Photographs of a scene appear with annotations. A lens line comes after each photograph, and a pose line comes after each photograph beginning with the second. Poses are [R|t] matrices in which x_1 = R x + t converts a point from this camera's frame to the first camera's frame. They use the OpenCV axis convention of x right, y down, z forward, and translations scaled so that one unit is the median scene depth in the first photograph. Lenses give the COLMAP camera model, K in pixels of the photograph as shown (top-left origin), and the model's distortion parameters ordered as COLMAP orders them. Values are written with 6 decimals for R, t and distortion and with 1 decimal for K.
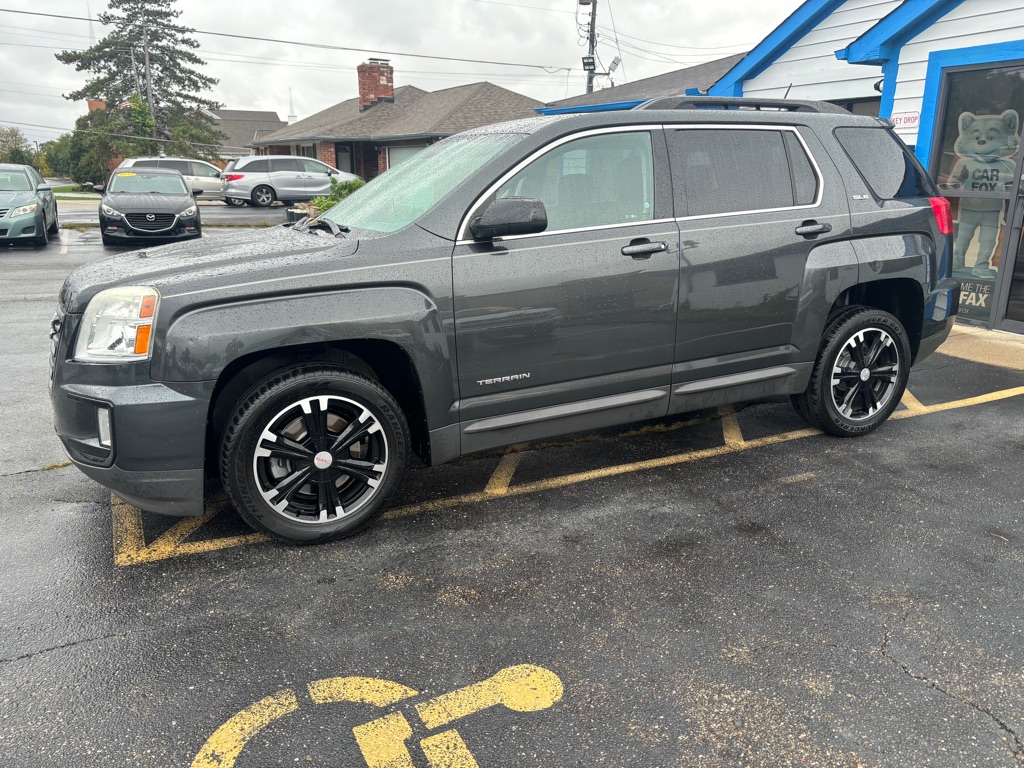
lens RADIAL K [[779.2, 0, 509.7], [0, 779.2, 385.3], [0, 0, 1]] dist [0.053946, -0.056142]
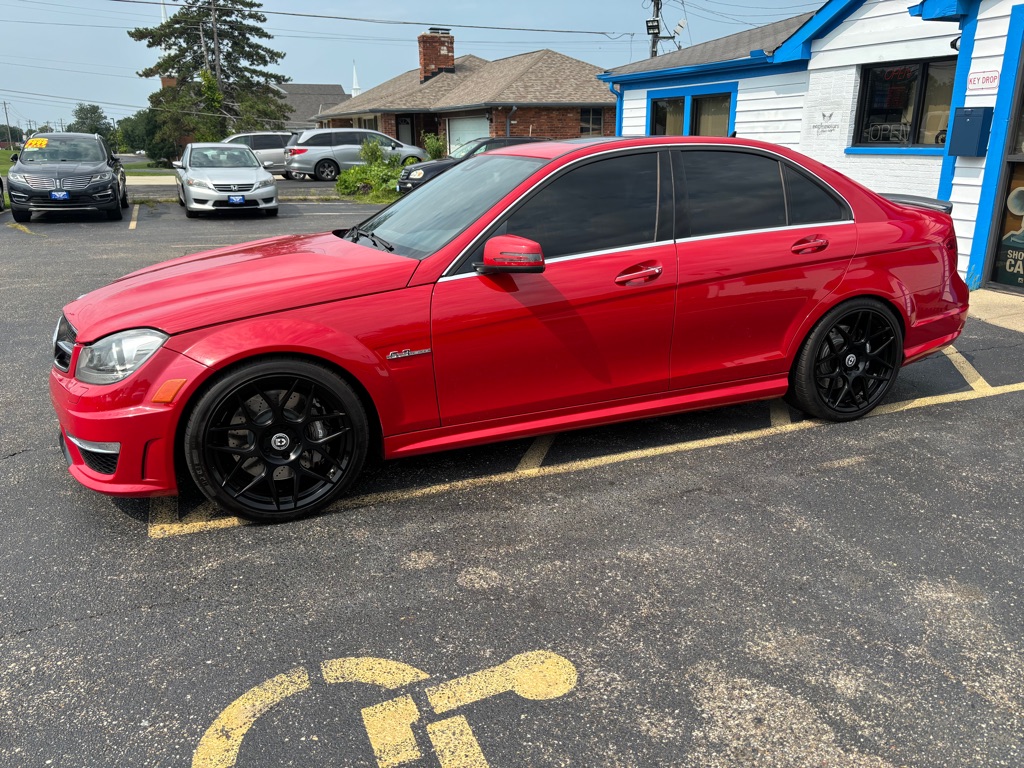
lens RADIAL K [[779.2, 0, 509.9], [0, 779.2, 383.9], [0, 0, 1]] dist [0.053946, -0.056142]
pose [[0.996853, 0.009724, -0.078677, 0.004933], [-0.007064, 0.999396, 0.034020, -0.000960], [0.078960, -0.033357, 0.996320, 0.002733]]
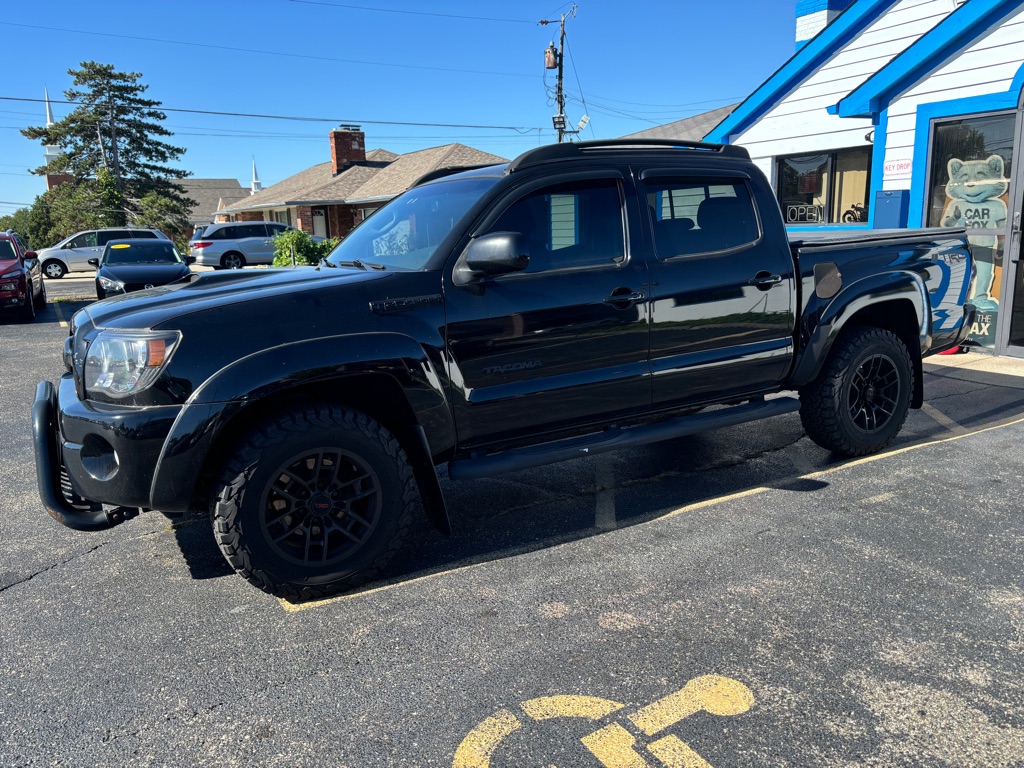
lens RADIAL K [[779.2, 0, 508.5], [0, 779.2, 383.2], [0, 0, 1]] dist [0.053946, -0.056142]
pose [[0.997892, -0.048932, 0.042621, -0.025134], [0.051731, 0.996394, -0.067255, 0.000967], [-0.039177, 0.069318, 0.996825, -0.009188]]
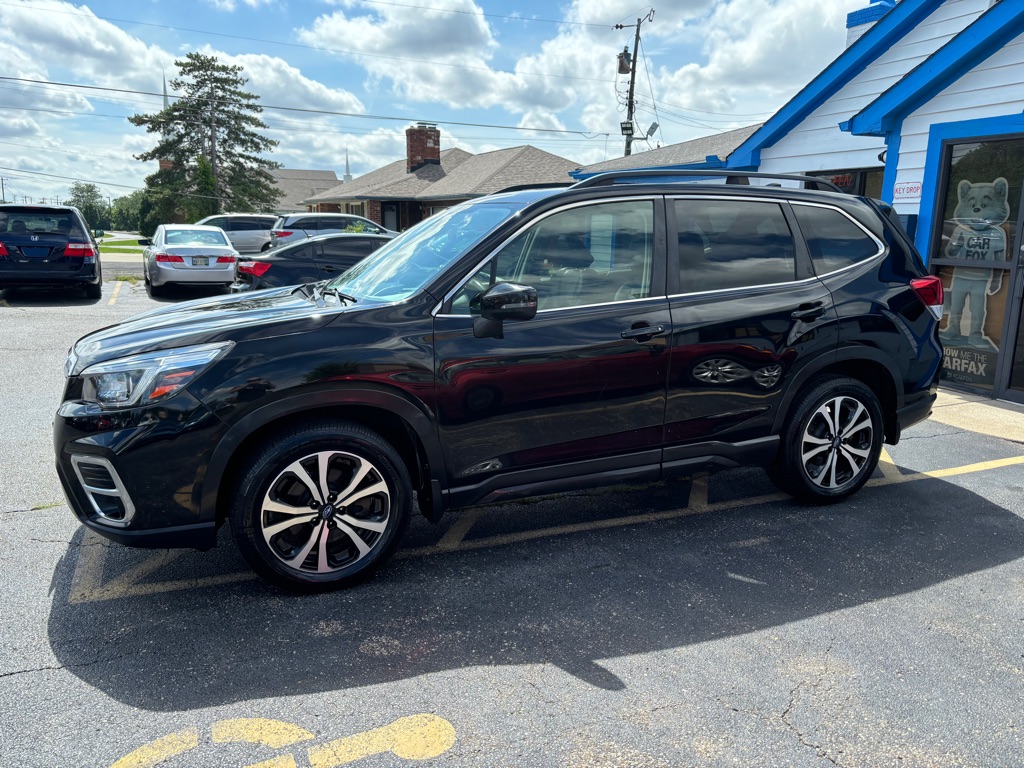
lens RADIAL K [[779.2, 0, 509.8], [0, 779.2, 384.4], [0, 0, 1]] dist [0.053946, -0.056142]
pose [[0.997916, 0.023252, -0.060194, 0.016258], [-0.027446, 0.997183, -0.069810, -0.000785], [0.058401, 0.071316, 0.995743, -0.005033]]
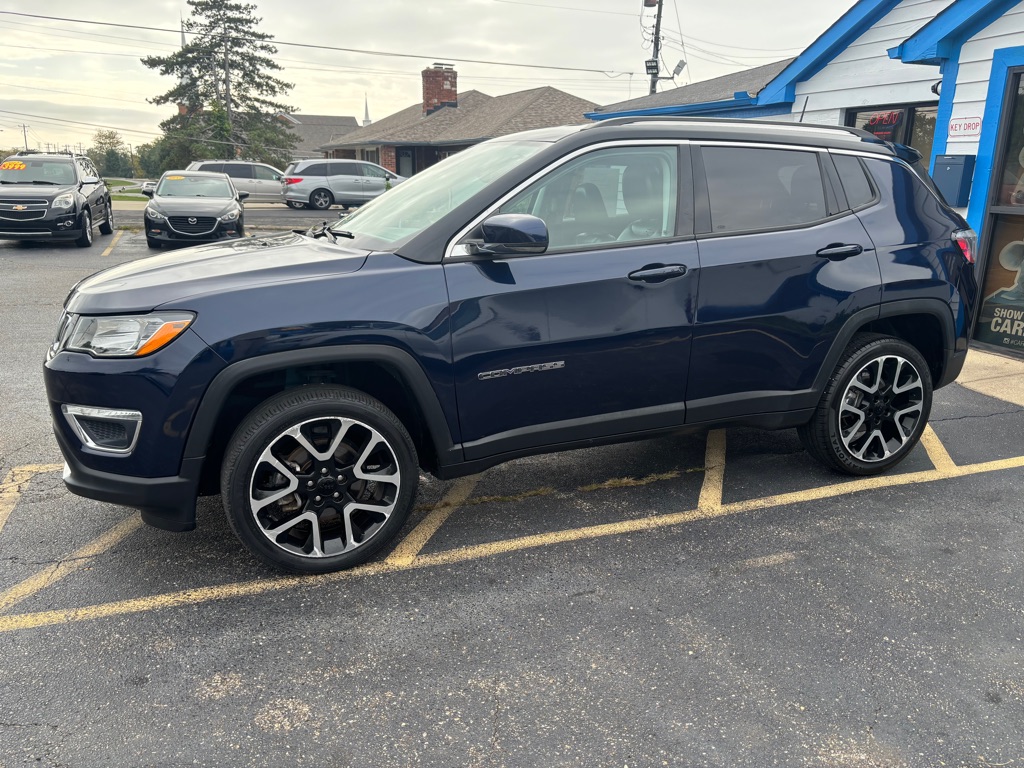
lens RADIAL K [[779.2, 0, 509.8], [0, 779.2, 382.3], [0, 0, 1]] dist [0.053946, -0.056142]
pose [[0.995528, 0.033633, -0.088282, 0.022791], [-0.034442, 0.999377, -0.007660, -0.007302], [0.087970, 0.010666, 0.996066, 0.022119]]
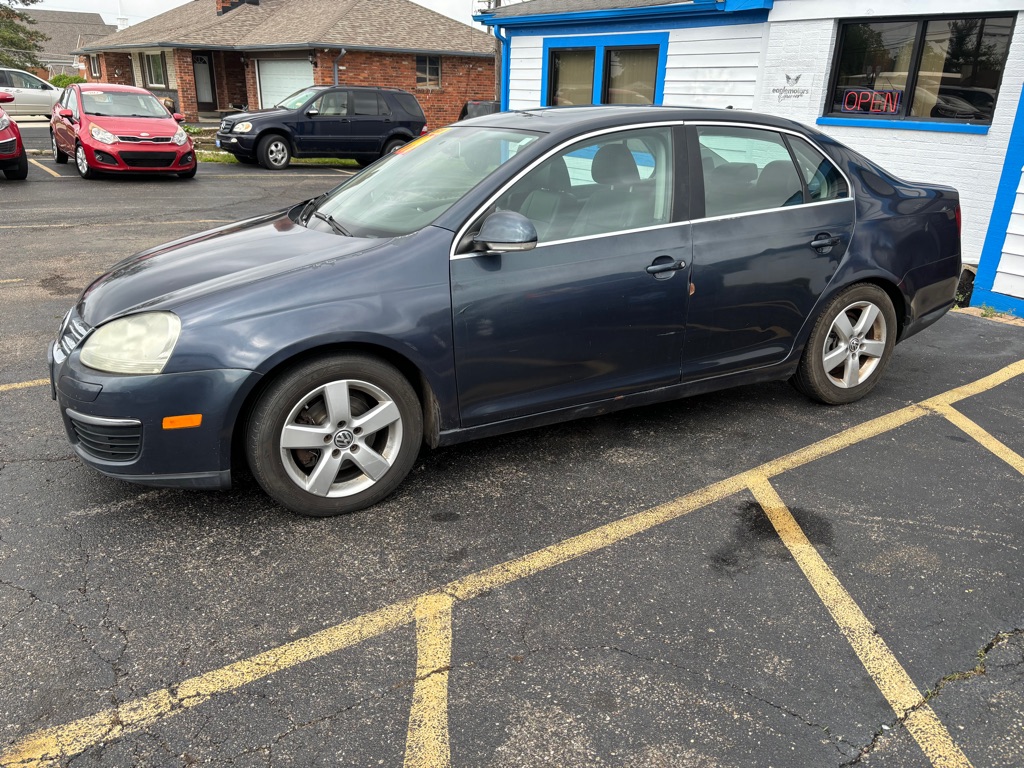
lens RADIAL K [[779.2, 0, 505.6], [0, 779.2, 385.9], [0, 0, 1]] dist [0.053946, -0.056142]
pose [[0.985718, -0.036928, 0.164303, -0.048254], [0.021744, 0.995403, 0.093275, -0.025581], [-0.166992, -0.088371, 0.981990, 0.089185]]
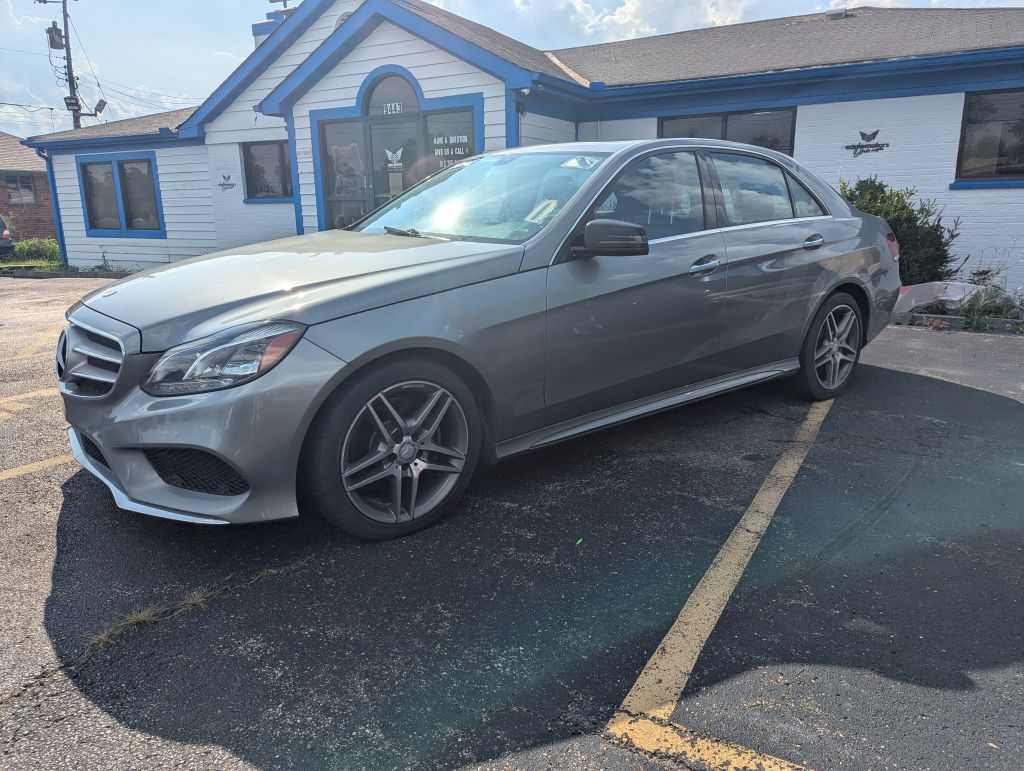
lens RADIAL K [[728.5, 0, 520.0], [0, 728.5, 385.5], [0, 0, 1]] dist [0.023806, -0.013355]
pose [[0.822304, -0.149422, 0.549081, -0.002680], [0.169360, 0.985447, 0.014538, 0.046451], [-0.543262, 0.081038, 0.835643, -0.111333]]
